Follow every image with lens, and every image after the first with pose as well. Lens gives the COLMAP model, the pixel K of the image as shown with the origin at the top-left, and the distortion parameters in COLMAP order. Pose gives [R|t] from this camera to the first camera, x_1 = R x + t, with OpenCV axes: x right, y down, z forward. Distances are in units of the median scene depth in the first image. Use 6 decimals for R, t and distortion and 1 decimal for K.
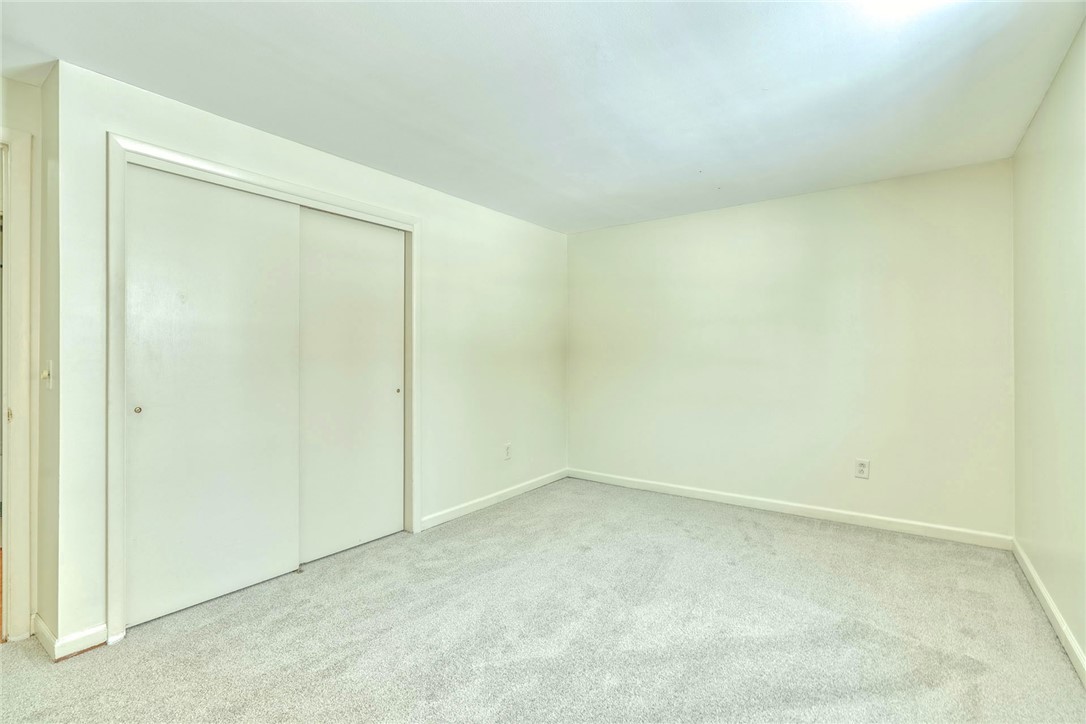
lens RADIAL K [[492.5, 0, 538.0], [0, 492.5, 356.6], [0, 0, 1]] dist [-0.009001, 0.004837]
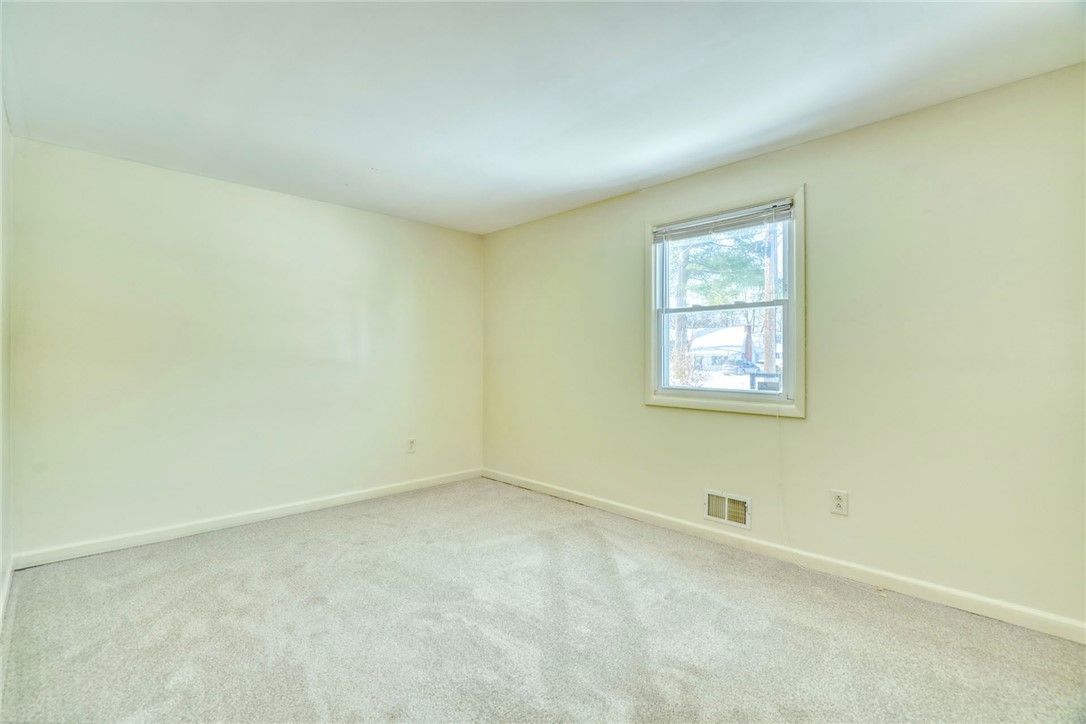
lens RADIAL K [[492.5, 0, 543.7], [0, 492.5, 365.0], [0, 0, 1]] dist [-0.009001, 0.004837]
pose [[0.180796, -0.005638, 0.983504, -0.645576], [-0.000182, 0.999983, 0.005766, 0.022865], [-0.983521, -0.001221, 0.180792, 0.570331]]
